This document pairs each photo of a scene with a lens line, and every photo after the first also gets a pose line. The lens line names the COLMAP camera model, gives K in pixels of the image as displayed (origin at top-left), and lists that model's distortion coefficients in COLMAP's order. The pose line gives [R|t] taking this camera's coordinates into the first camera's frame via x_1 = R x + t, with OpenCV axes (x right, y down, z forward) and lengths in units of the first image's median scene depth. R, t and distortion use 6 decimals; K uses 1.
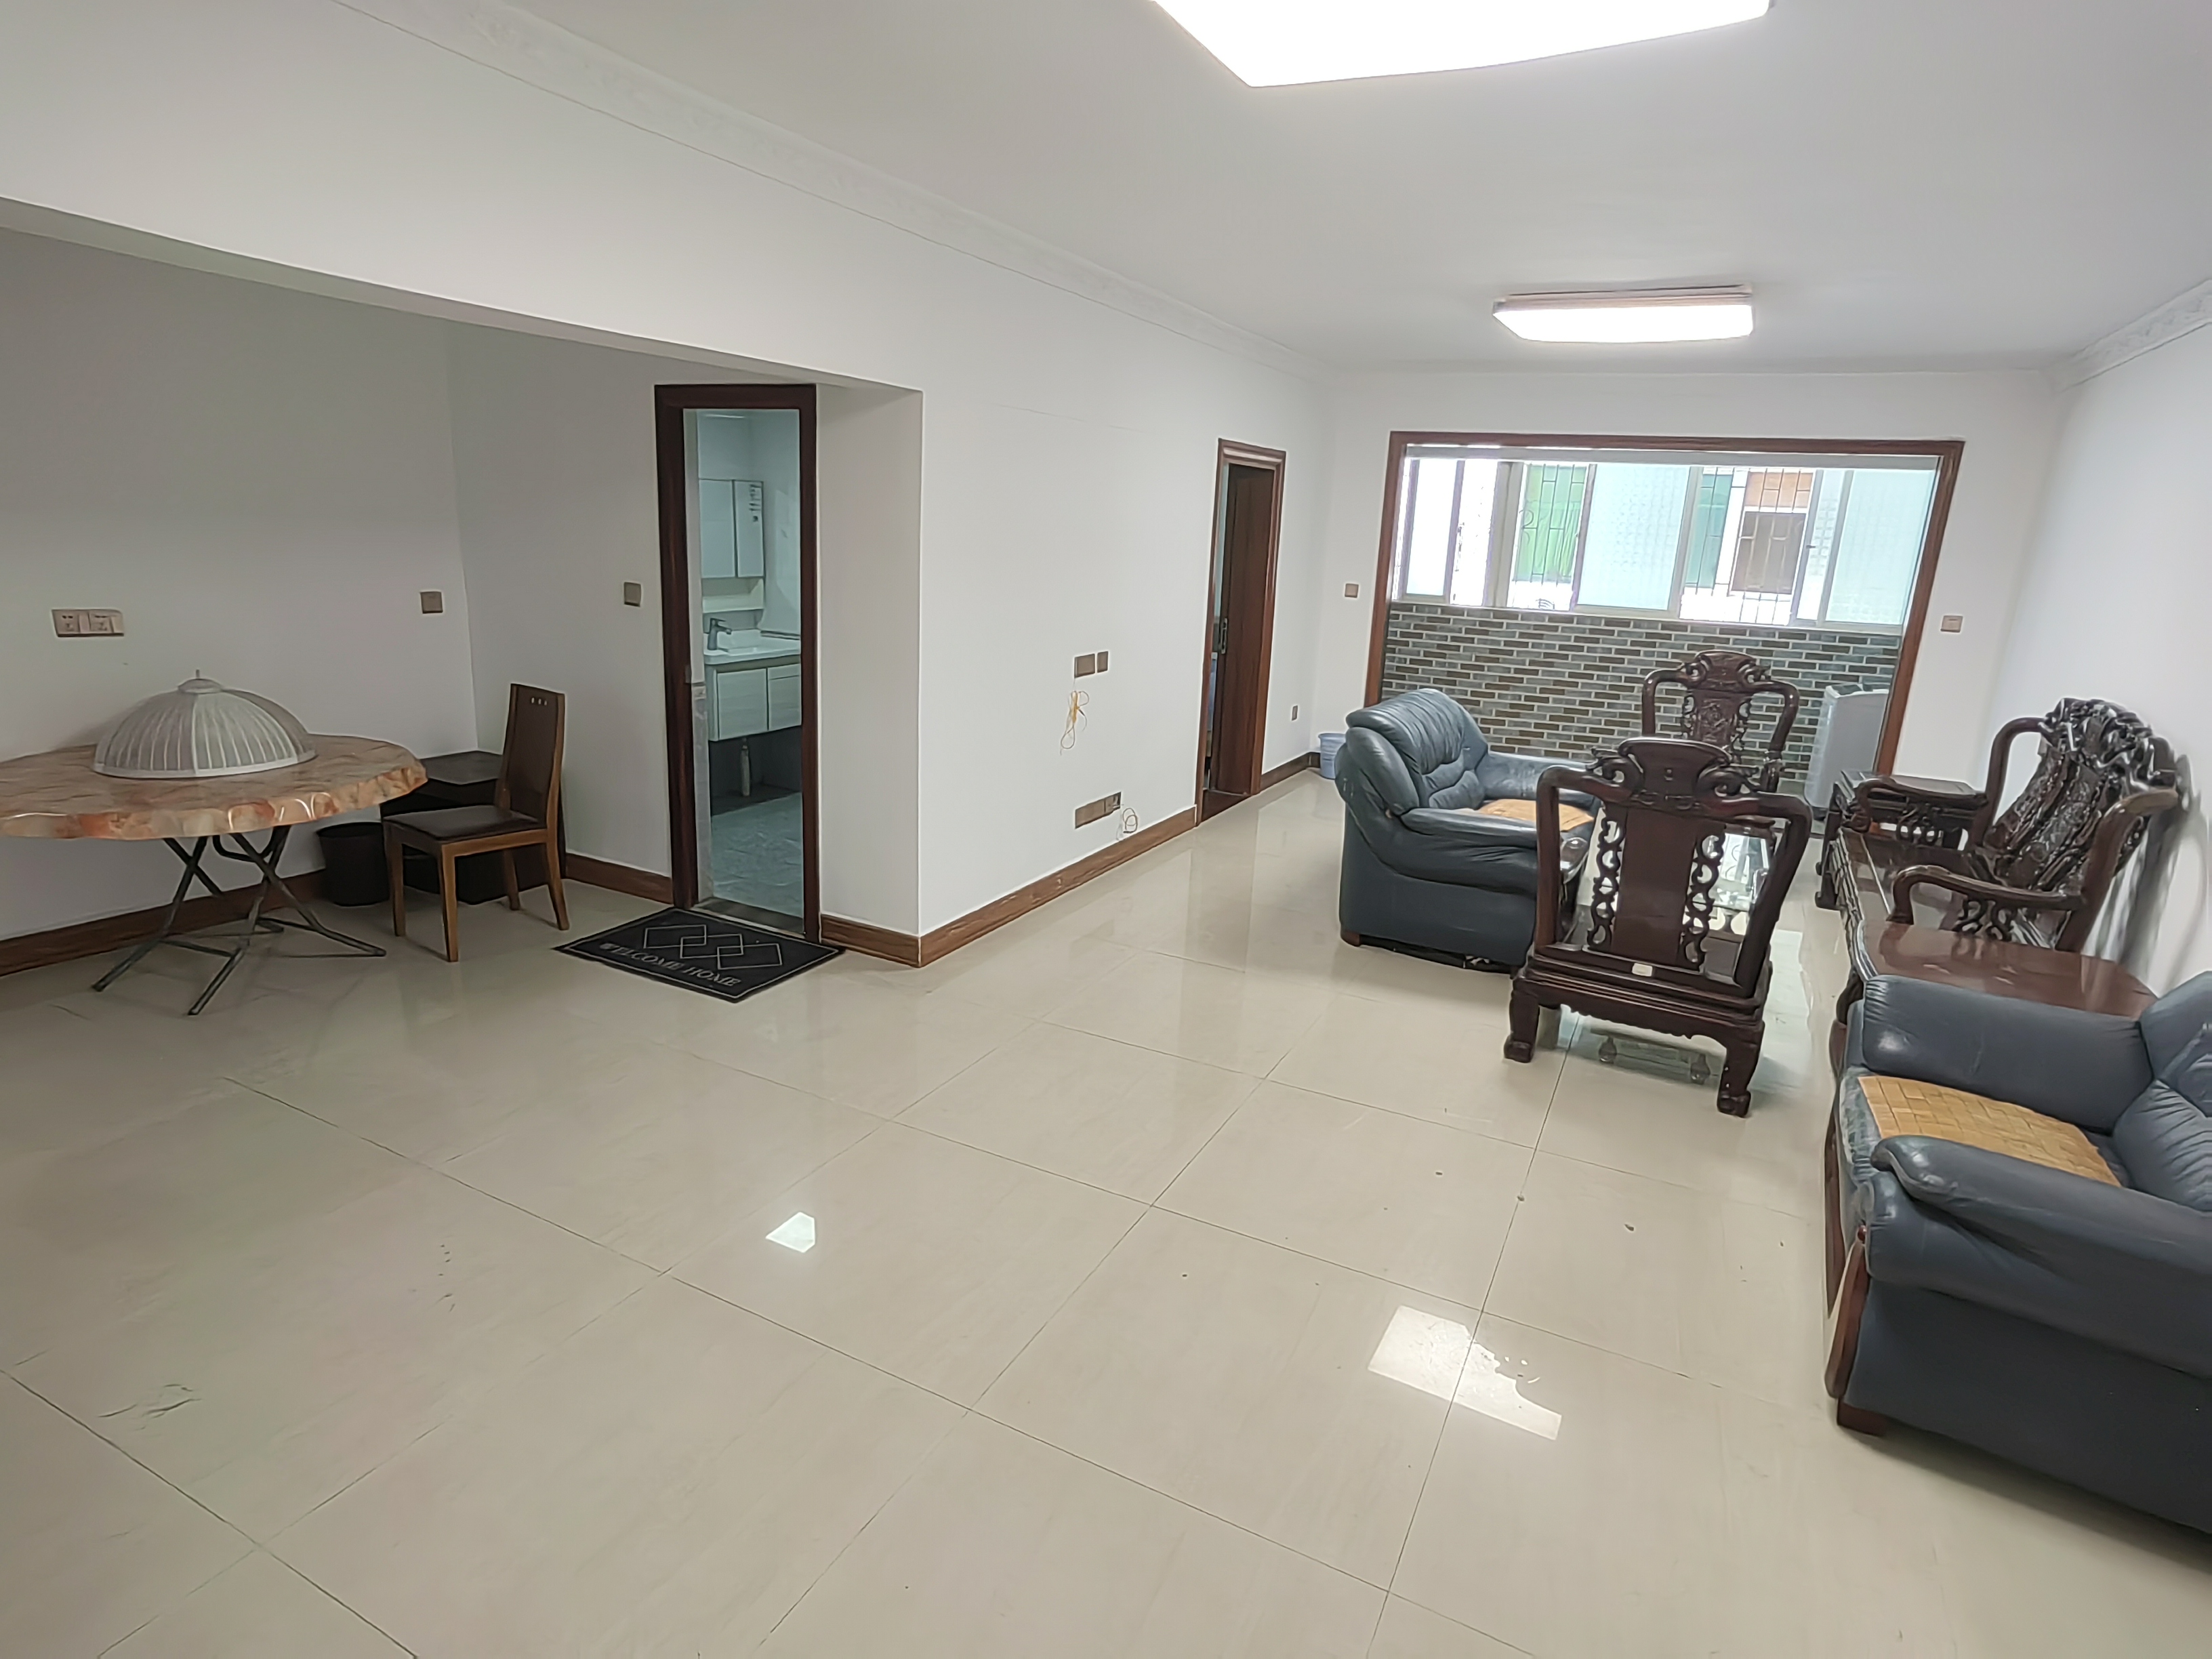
lens RADIAL K [[1192.9, 0, 1117.0], [0, 1192.9, 818.3], [0, 0, 1]] dist [-0.028281, 0.026776]
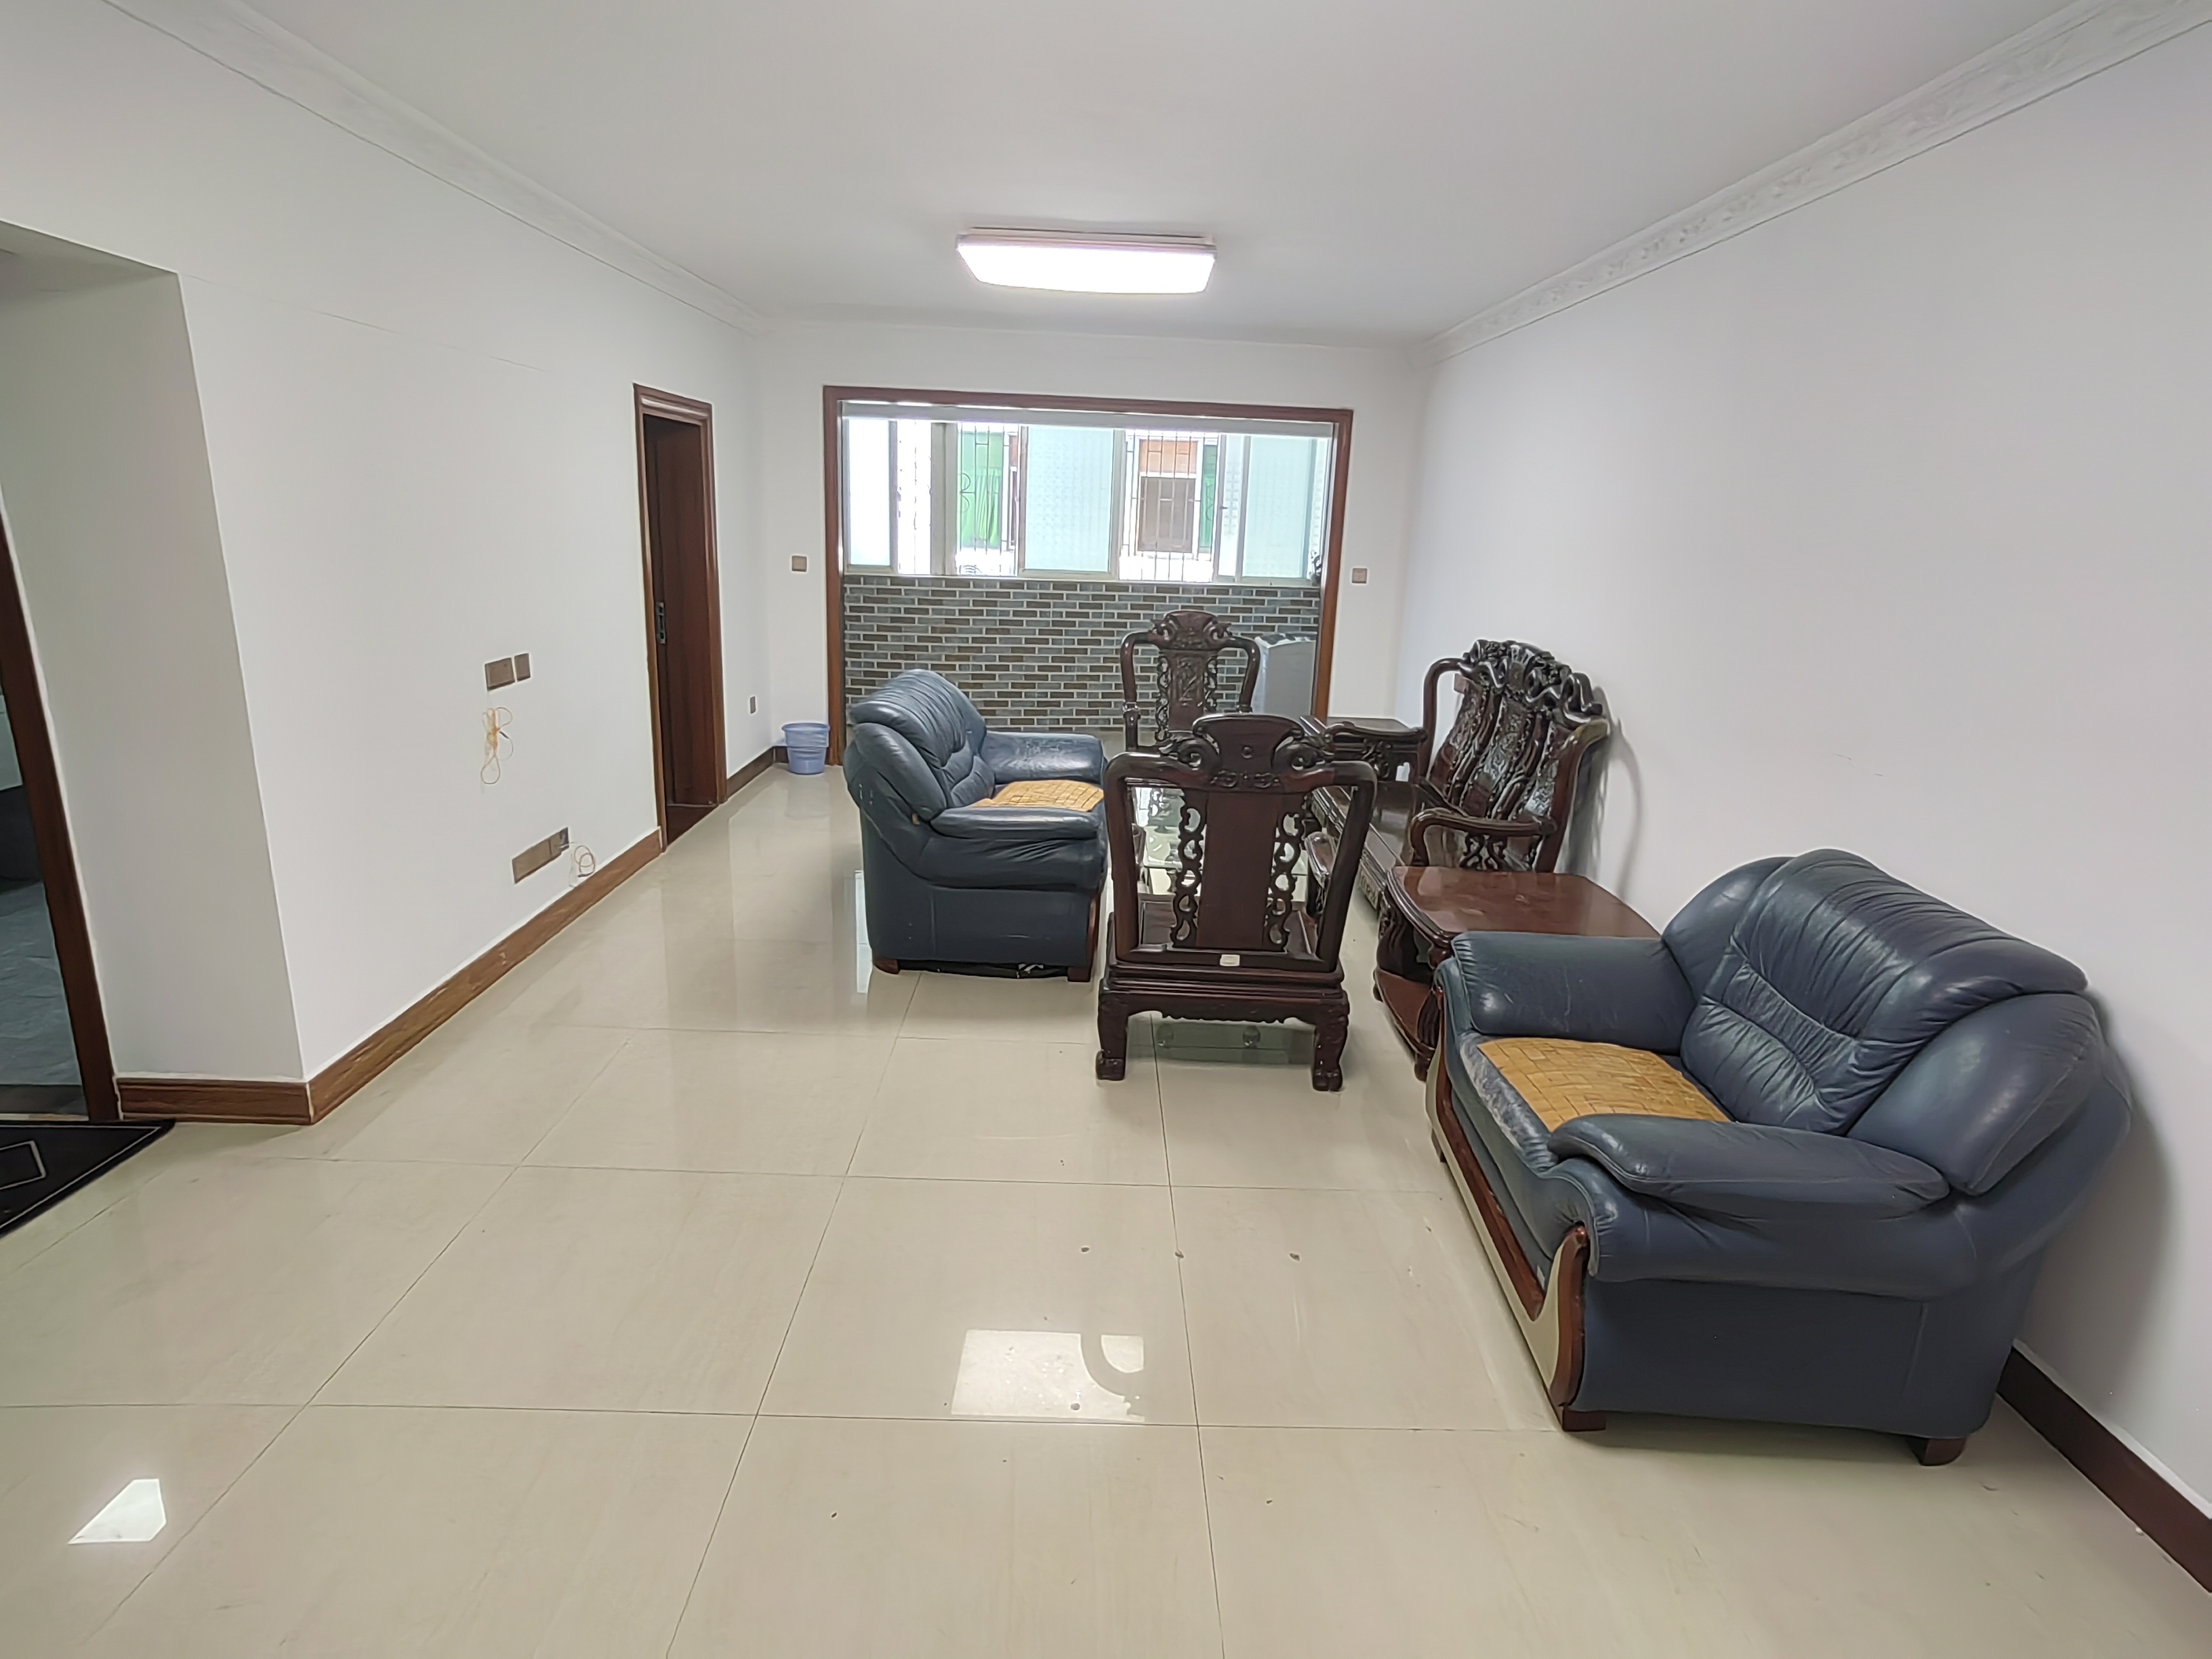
lens RADIAL K [[1192.9, 0, 1116.2], [0, 1192.9, 826.0], [0, 0, 1]] dist [-0.028281, 0.026776]
pose [[0.883687, -0.129813, 0.449717, -0.035197], [0.115897, 0.991538, 0.058477, -0.032357], [-0.453503, 0.000445, 0.891255, 0.152219]]
